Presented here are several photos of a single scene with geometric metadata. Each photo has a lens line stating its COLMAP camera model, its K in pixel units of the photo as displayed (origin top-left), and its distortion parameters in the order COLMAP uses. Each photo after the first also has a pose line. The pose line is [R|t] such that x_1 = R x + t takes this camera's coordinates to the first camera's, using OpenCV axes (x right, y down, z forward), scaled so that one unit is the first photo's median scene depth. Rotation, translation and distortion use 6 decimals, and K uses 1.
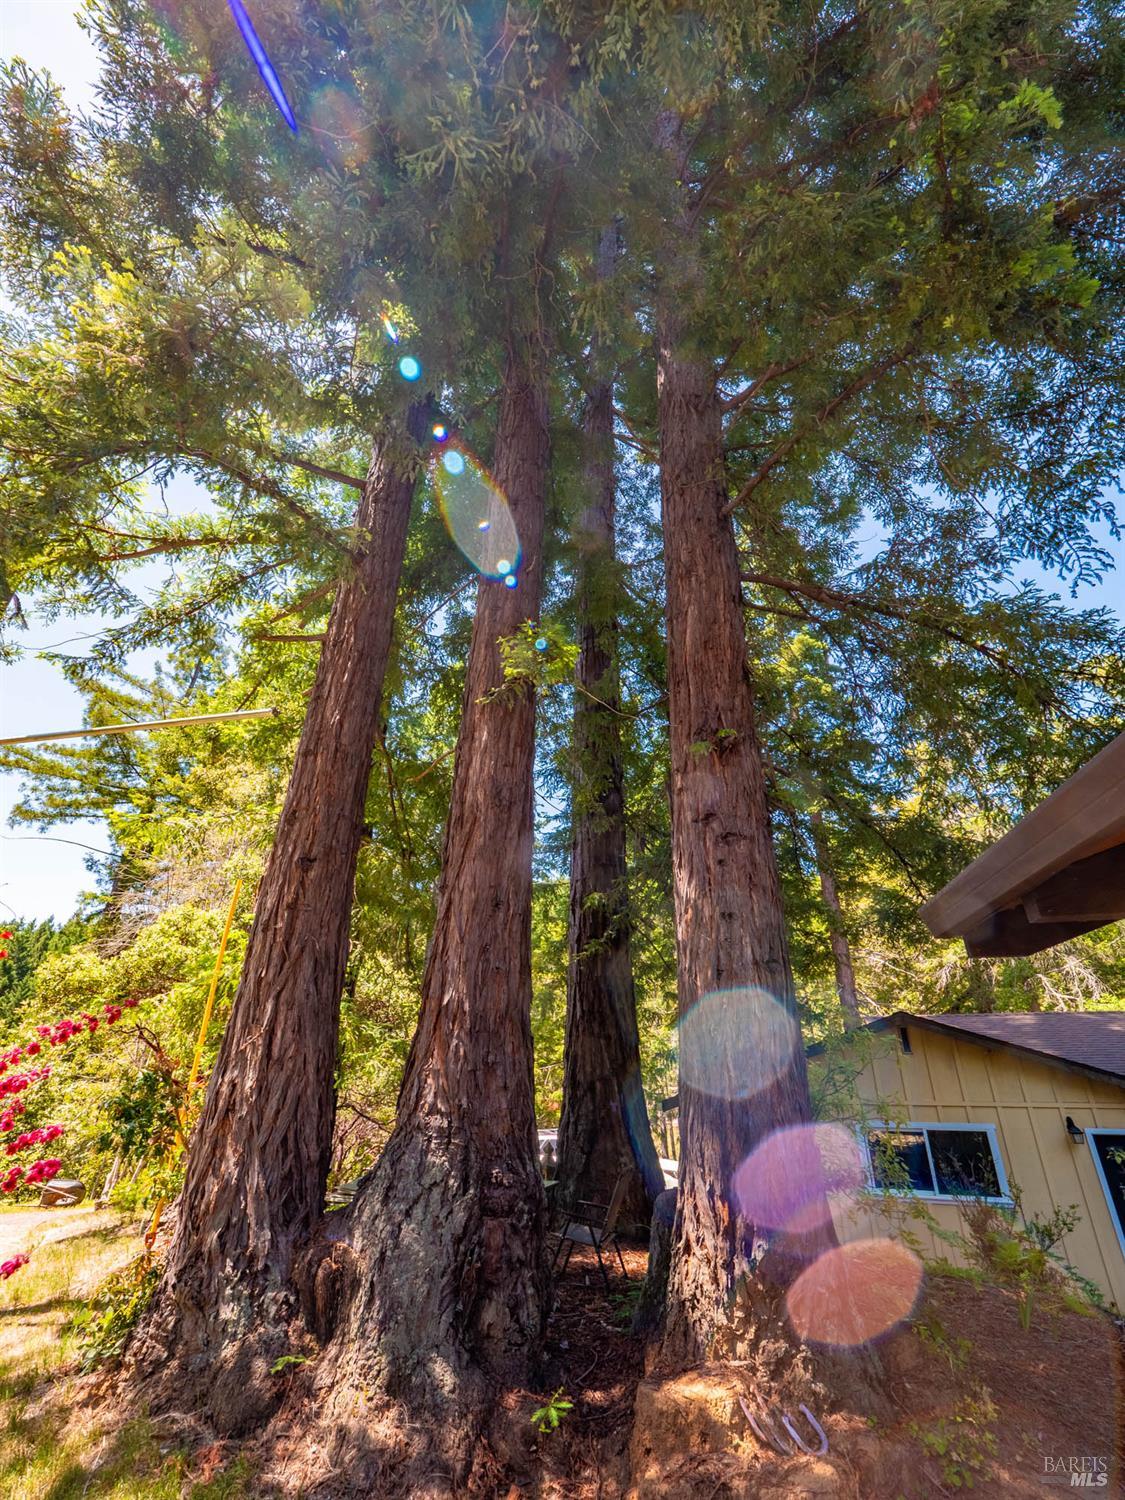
lens RADIAL K [[656.0, 0, 562.5], [0, 656.0, 750.0], [0, 0, 1]] dist [0.002396, -0.000662]
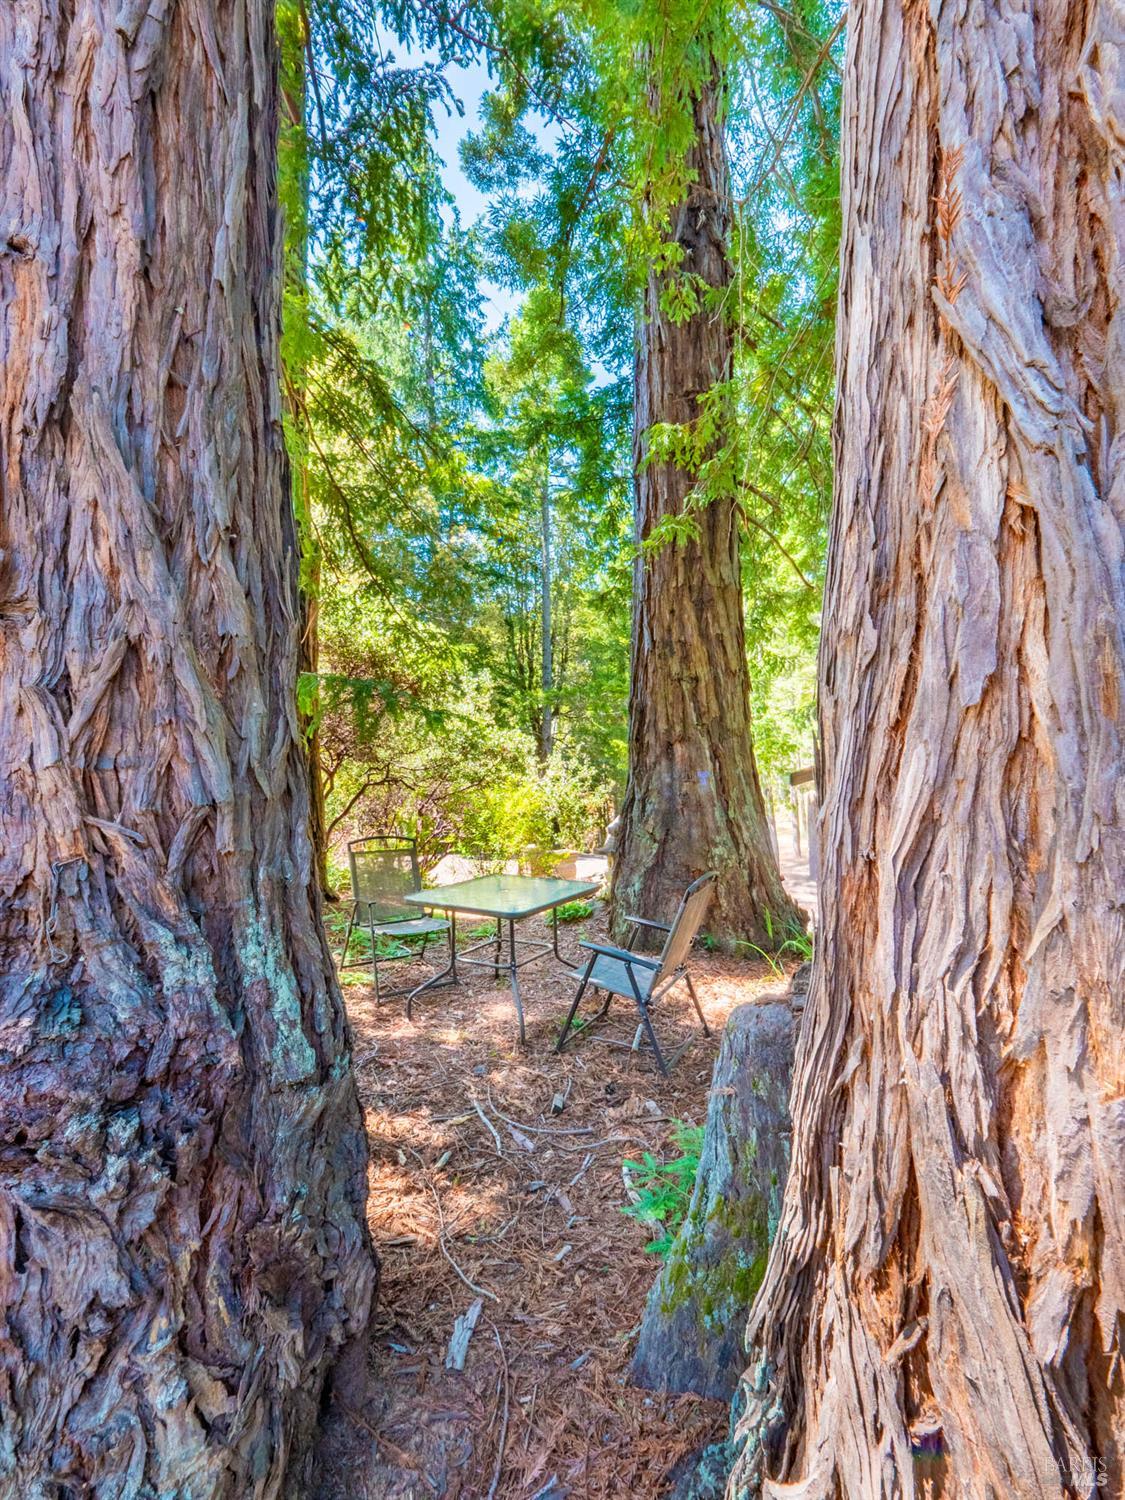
lens RADIAL K [[656.0, 0, 562.5], [0, 656.0, 750.0], [0, 0, 1]] dist [0.002396, -0.000662]
pose [[0.978898, -0.027333, -0.202511, 0.152620], [0.112185, 0.900199, 0.420781, 0.484040], [0.170799, -0.434621, 0.884269, 0.871490]]
